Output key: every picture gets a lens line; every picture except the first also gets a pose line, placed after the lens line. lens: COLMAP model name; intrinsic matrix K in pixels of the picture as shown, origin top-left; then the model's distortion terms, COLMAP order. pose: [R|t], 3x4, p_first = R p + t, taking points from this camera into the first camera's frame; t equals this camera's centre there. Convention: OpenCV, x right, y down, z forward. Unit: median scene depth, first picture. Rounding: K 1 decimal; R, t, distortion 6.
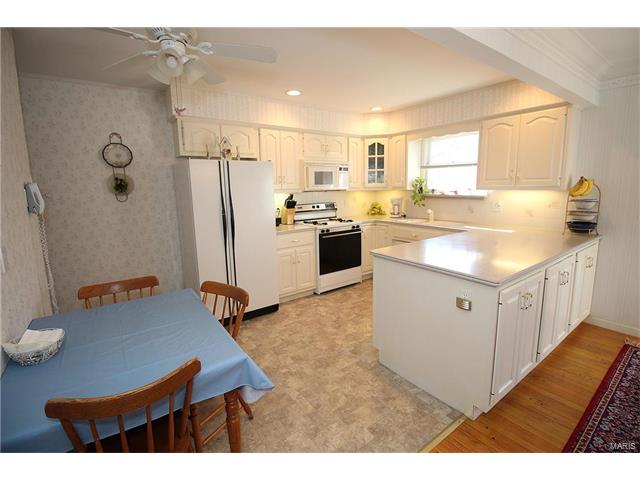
lens RADIAL K [[298.7, 0, 320.3], [0, 298.7, 237.1], [0, 0, 1]] dist [0.001495, -0.000205]
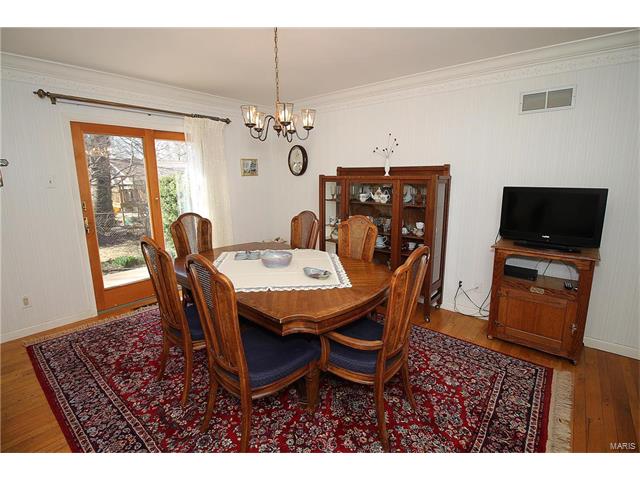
lens RADIAL K [[298.7, 0, 320.8], [0, 298.7, 237.9], [0, 0, 1]] dist [0.001495, -0.000205]
pose [[-0.238573, -0.172615, 0.955661, -0.127190], [0.166537, 0.962226, 0.215375, -0.054356], [-0.956738, 0.210535, -0.200814, 0.246428]]
